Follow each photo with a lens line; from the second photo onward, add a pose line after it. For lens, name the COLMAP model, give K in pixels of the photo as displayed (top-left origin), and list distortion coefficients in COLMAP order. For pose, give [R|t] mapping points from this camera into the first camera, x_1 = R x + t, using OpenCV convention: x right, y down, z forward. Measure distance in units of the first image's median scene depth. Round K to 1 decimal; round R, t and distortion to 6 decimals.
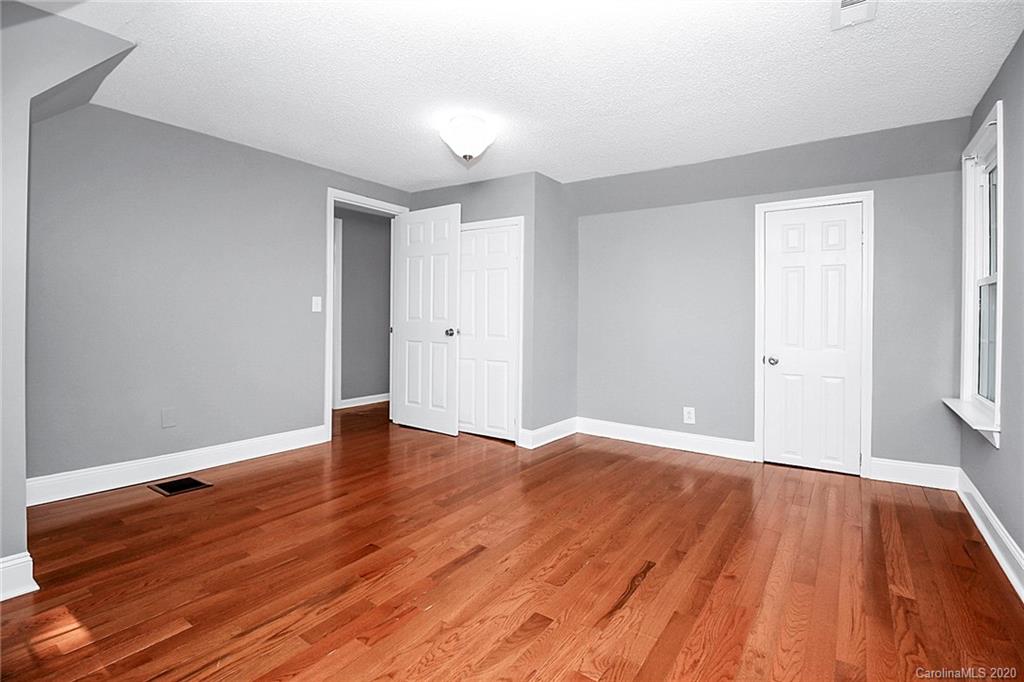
lens RADIAL K [[483.9, 0, 512.7], [0, 483.9, 324.0], [0, 0, 1]] dist [-0.000592, -0.011687]
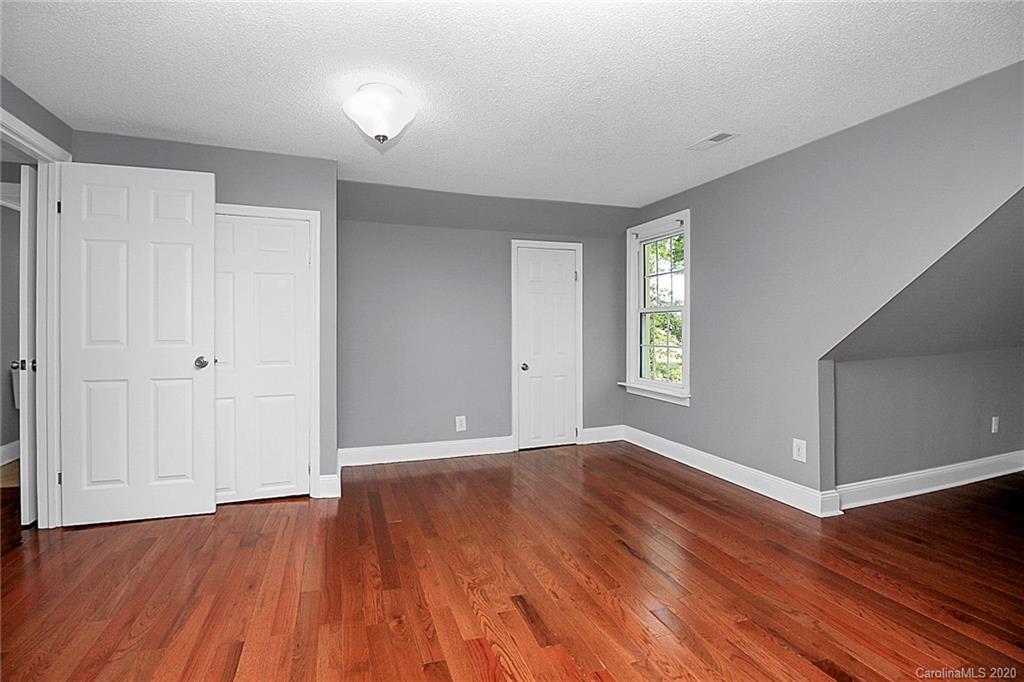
lens RADIAL K [[485.7, 0, 521.2], [0, 485.7, 328.9], [0, 0, 1]] dist [0.000846, -0.016329]
pose [[0.573147, -0.012649, 0.819355, -0.486881], [0.016911, 0.999850, 0.003606, -0.027043], [-0.819278, 0.011789, 0.573276, 0.285082]]
